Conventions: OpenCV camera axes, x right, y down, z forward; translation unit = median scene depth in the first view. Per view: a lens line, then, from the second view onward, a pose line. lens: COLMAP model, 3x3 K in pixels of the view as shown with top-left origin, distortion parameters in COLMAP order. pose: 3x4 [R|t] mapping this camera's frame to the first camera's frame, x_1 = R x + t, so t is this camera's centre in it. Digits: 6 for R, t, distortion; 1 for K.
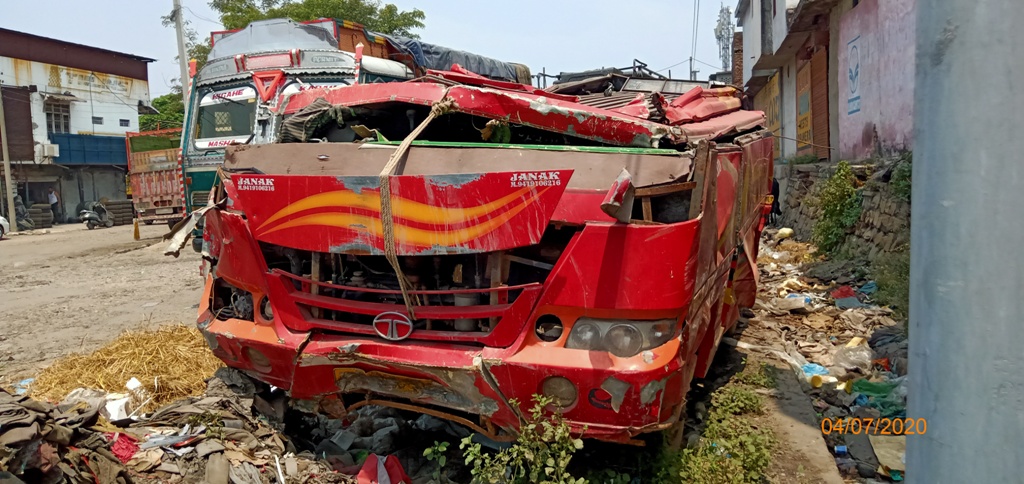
lens RADIAL K [[841.0, 0, 511.4], [0, 841.0, 280.1], [0, 0, 1]] dist [0.073017, -0.150016]
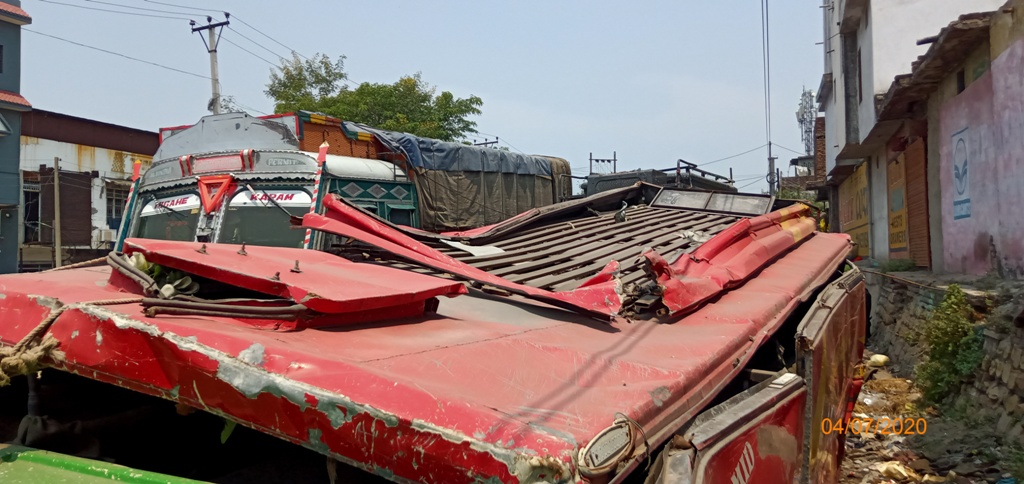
lens RADIAL K [[841.0, 0, 511.4], [0, 841.0, 280.1], [0, 0, 1]] dist [0.073017, -0.150016]
pose [[0.995563, 0.015258, -0.092853, 0.054181], [-0.023759, 0.995554, -0.091150, -0.061280], [0.091050, 0.092951, 0.991499, 0.177229]]
